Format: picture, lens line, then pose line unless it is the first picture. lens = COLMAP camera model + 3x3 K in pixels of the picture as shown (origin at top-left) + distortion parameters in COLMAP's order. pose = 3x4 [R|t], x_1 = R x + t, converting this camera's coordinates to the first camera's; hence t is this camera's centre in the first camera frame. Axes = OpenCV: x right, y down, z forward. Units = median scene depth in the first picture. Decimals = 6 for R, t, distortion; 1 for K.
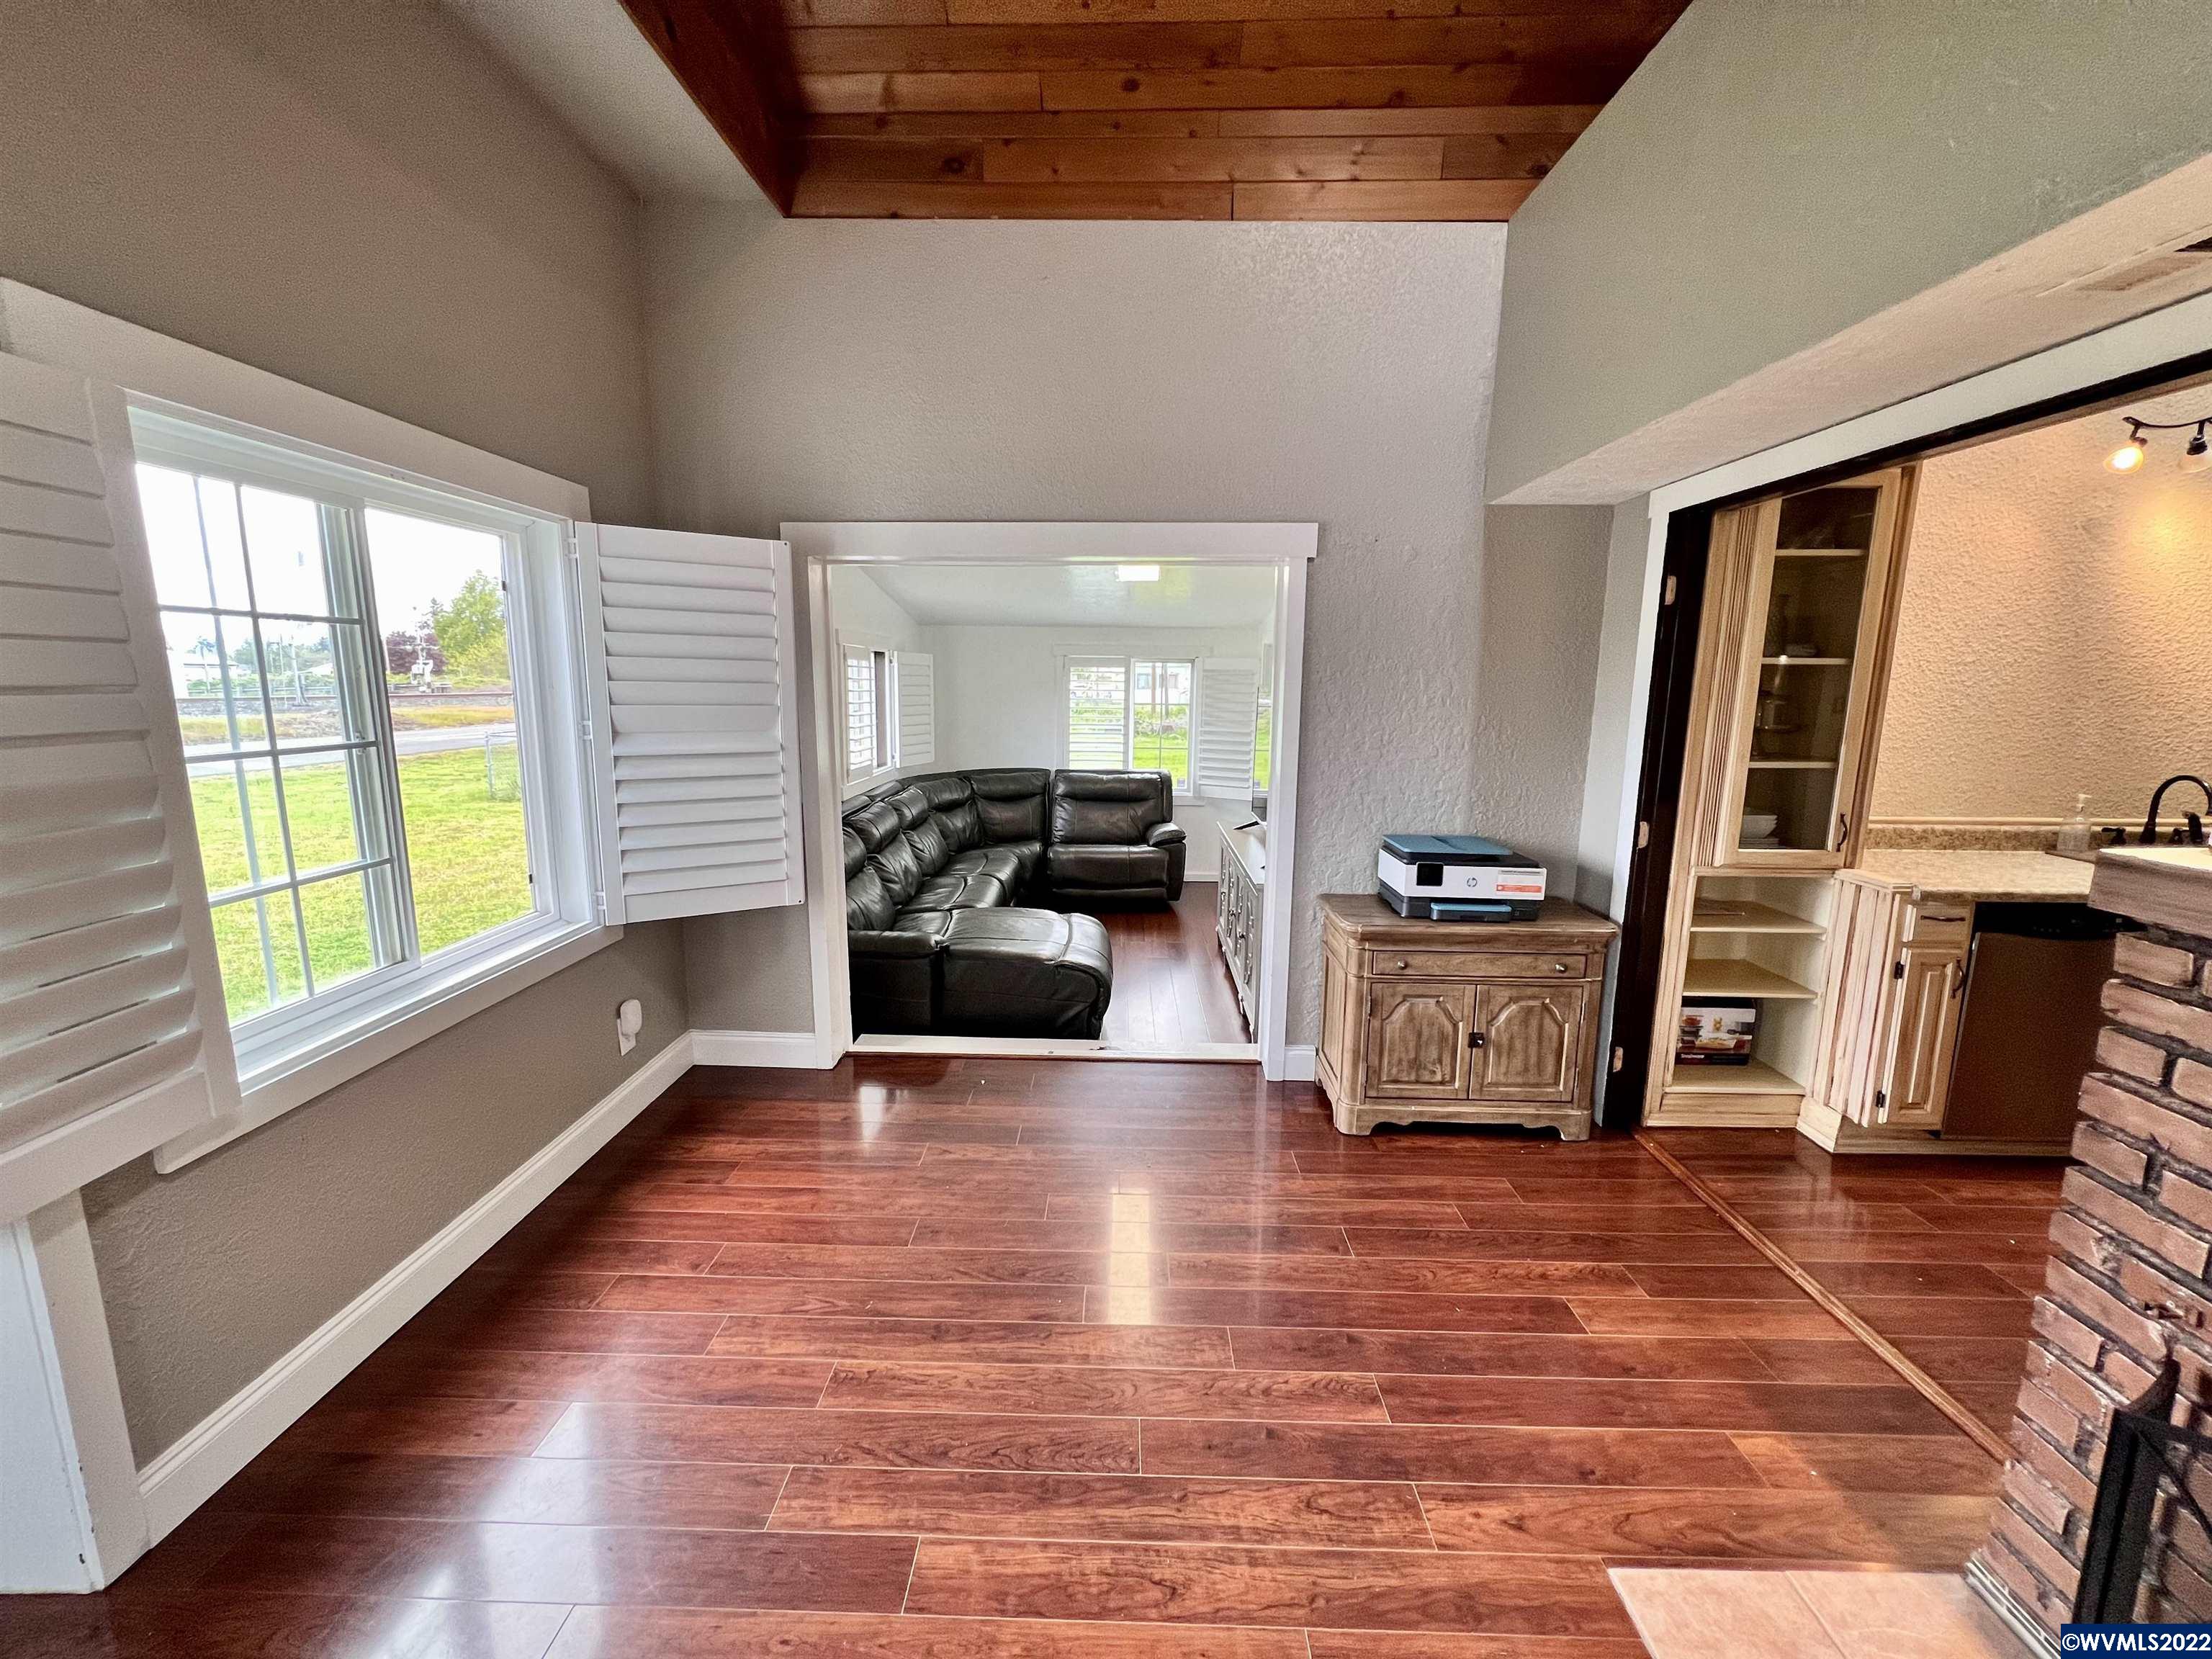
lens RADIAL K [[887.8, 0, 1109.3], [0, 887.8, 825.9], [0, 0, 1]] dist [-0.002425, 0.000219]
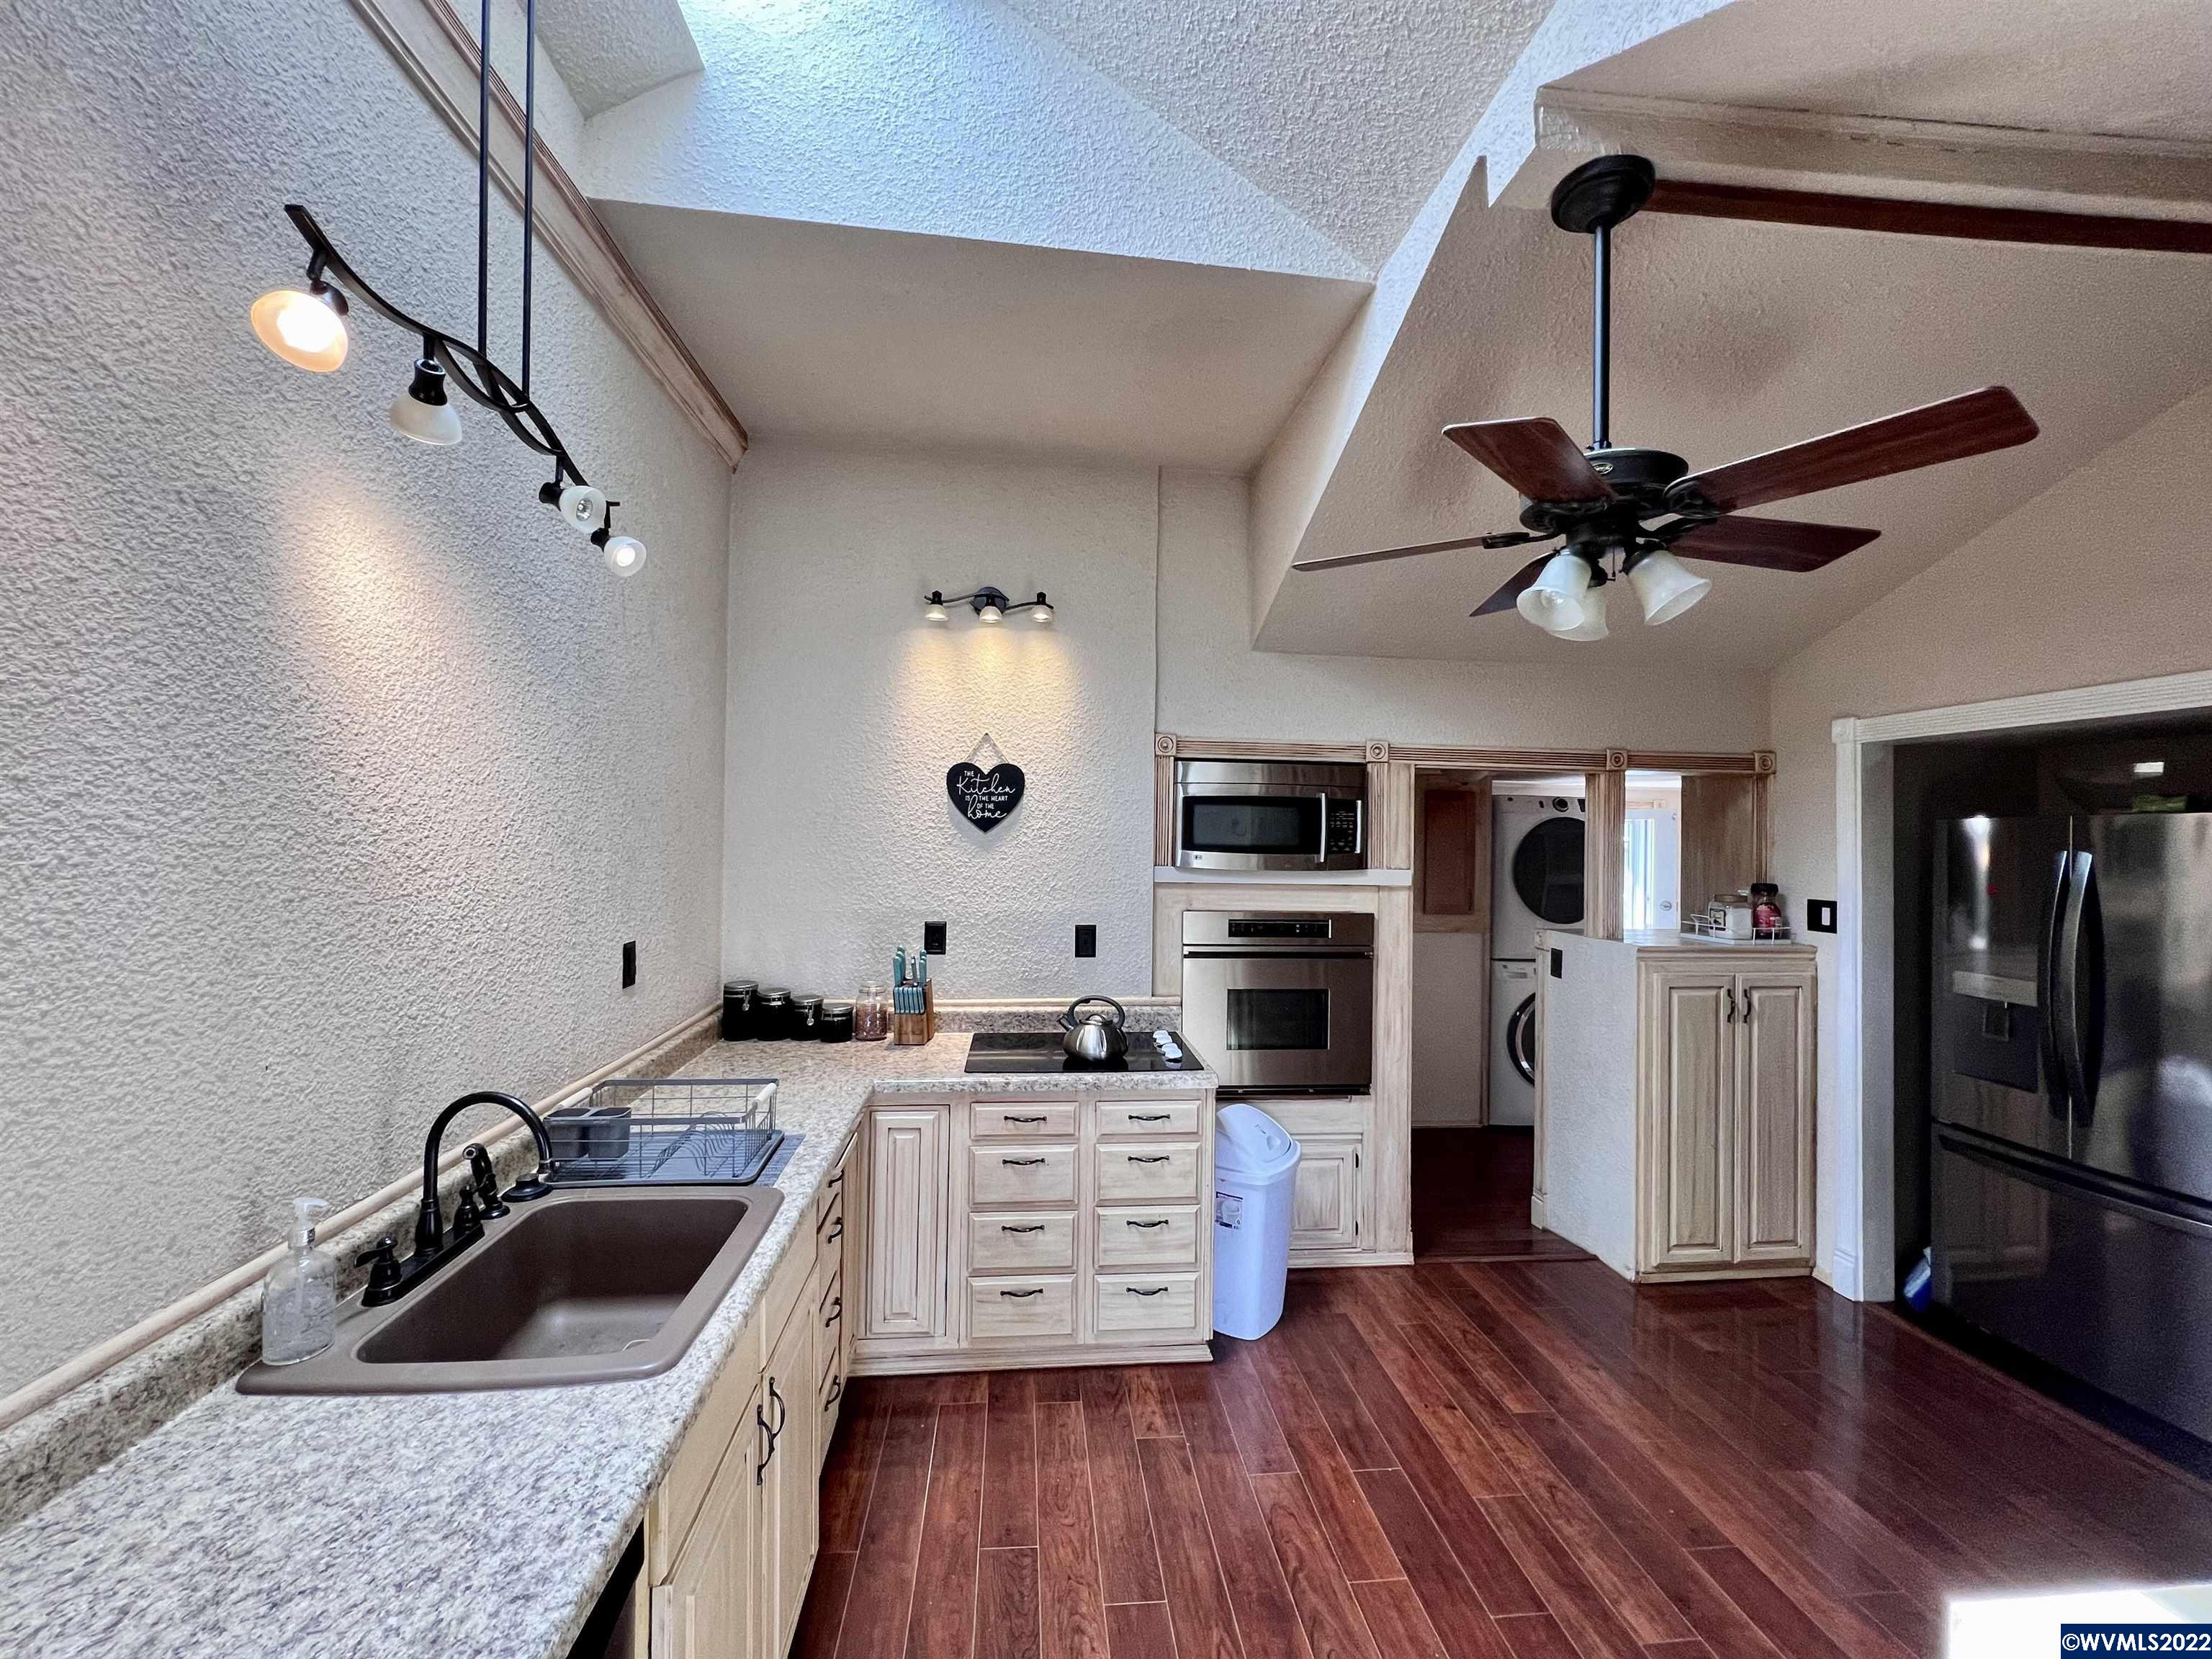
lens RADIAL K [[887.8, 0, 1104.1], [0, 887.8, 829.2], [0, 0, 1]] dist [-0.002425, 0.000219]
pose [[-0.116367, 0.001334, 0.993205, 0.739386], [0.150057, 0.988544, 0.016253, -0.163161], [-0.981805, 0.150928, -0.115234, 0.743455]]
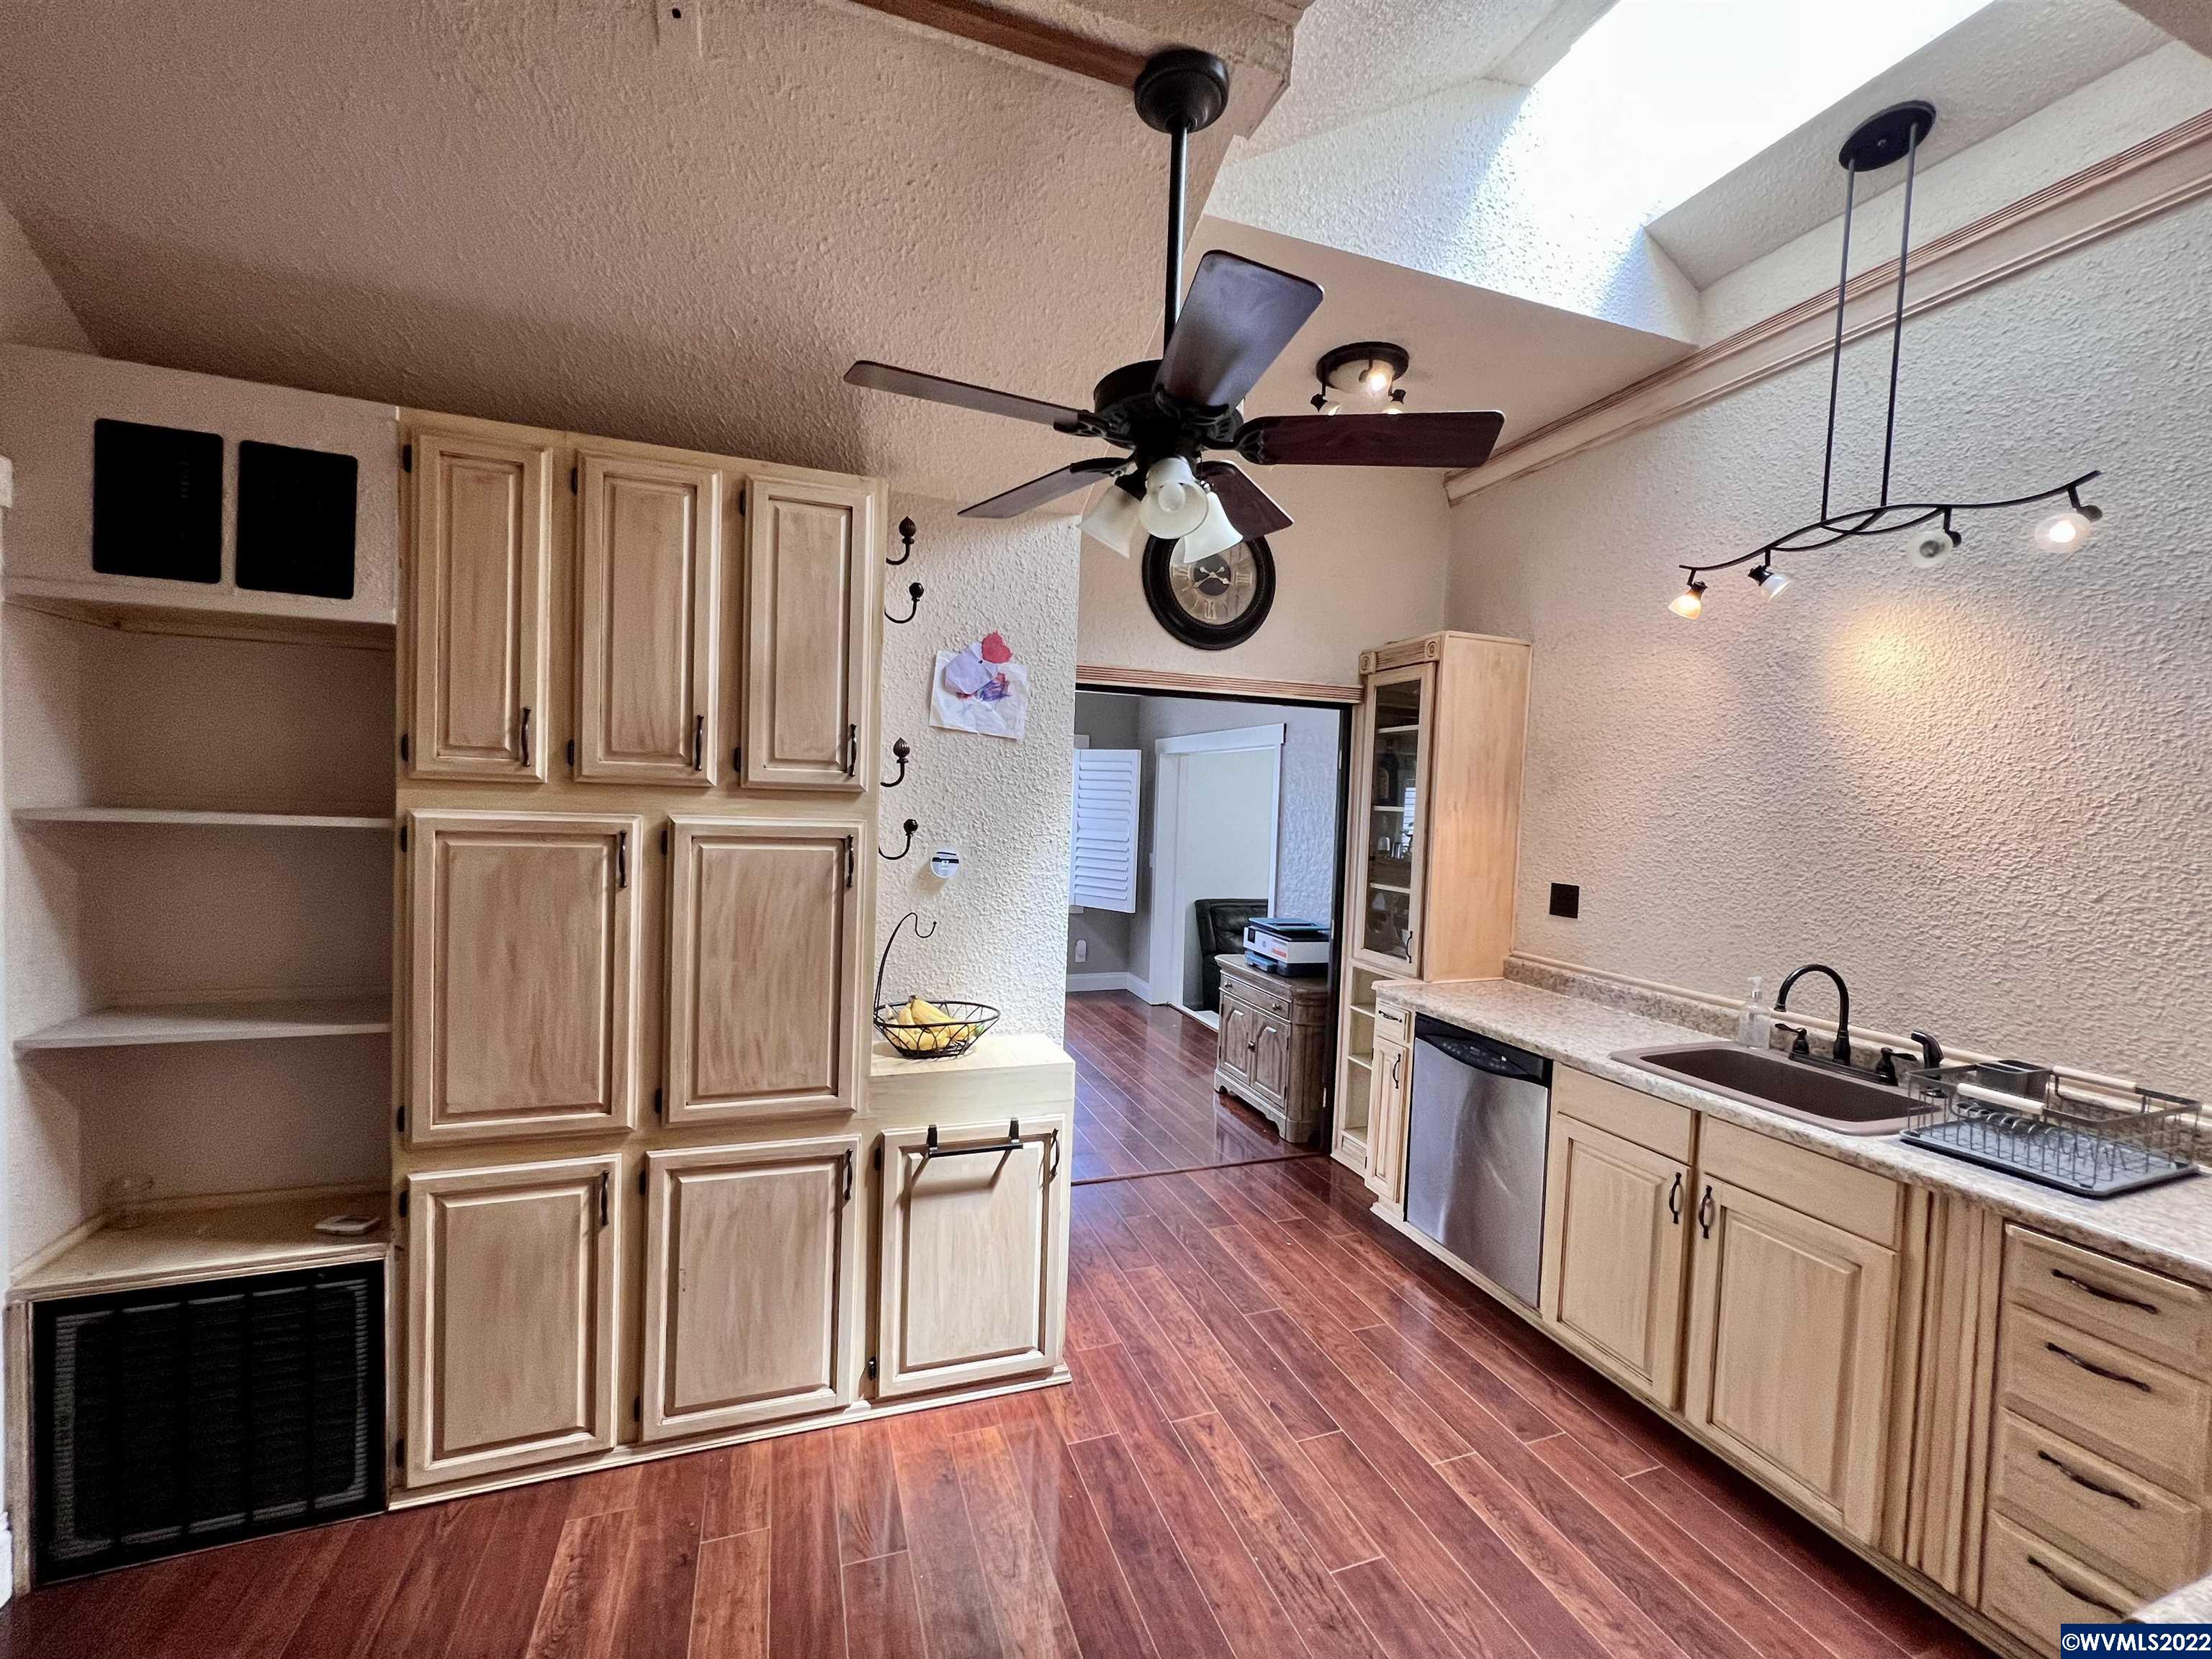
lens RADIAL K [[887.8, 0, 1099.9], [0, 887.8, 830.0], [0, 0, 1]] dist [-0.002425, 0.000219]
pose [[0.360221, 0.038788, -0.932060, 1.800206], [-0.187564, 0.981743, -0.031634, -0.031790], [0.913816, 0.186216, 0.360920, 0.130300]]
